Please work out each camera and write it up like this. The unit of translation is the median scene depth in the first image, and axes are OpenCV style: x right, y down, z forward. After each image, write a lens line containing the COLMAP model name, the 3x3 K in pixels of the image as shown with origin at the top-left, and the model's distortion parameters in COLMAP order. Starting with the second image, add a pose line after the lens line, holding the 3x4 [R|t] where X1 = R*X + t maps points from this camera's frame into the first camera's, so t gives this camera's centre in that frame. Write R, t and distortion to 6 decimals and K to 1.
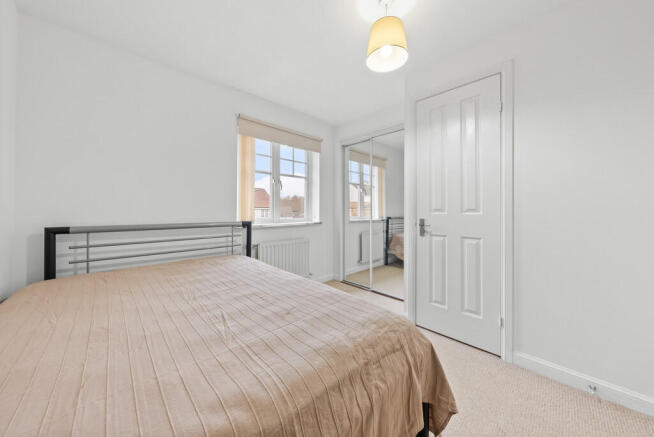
lens RADIAL K [[224.7, 0, 327.9], [0, 224.7, 216.5], [0, 0, 1]] dist [0.009524, 0.000010]
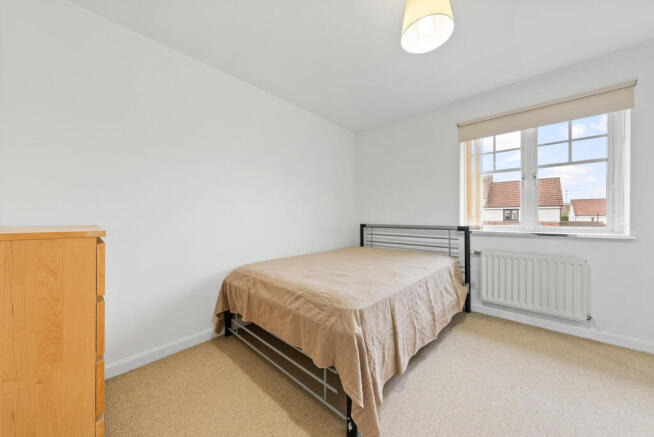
lens RADIAL K [[224.7, 0, 327.9], [0, 224.7, 216.5], [0, 0, 1]] dist [0.009524, 0.000010]
pose [[0.064438, 0.000610, -0.997921, 0.613877], [-0.014723, 0.999892, -0.000340, -0.013867], [0.997813, 0.014715, 0.064440, 0.311104]]
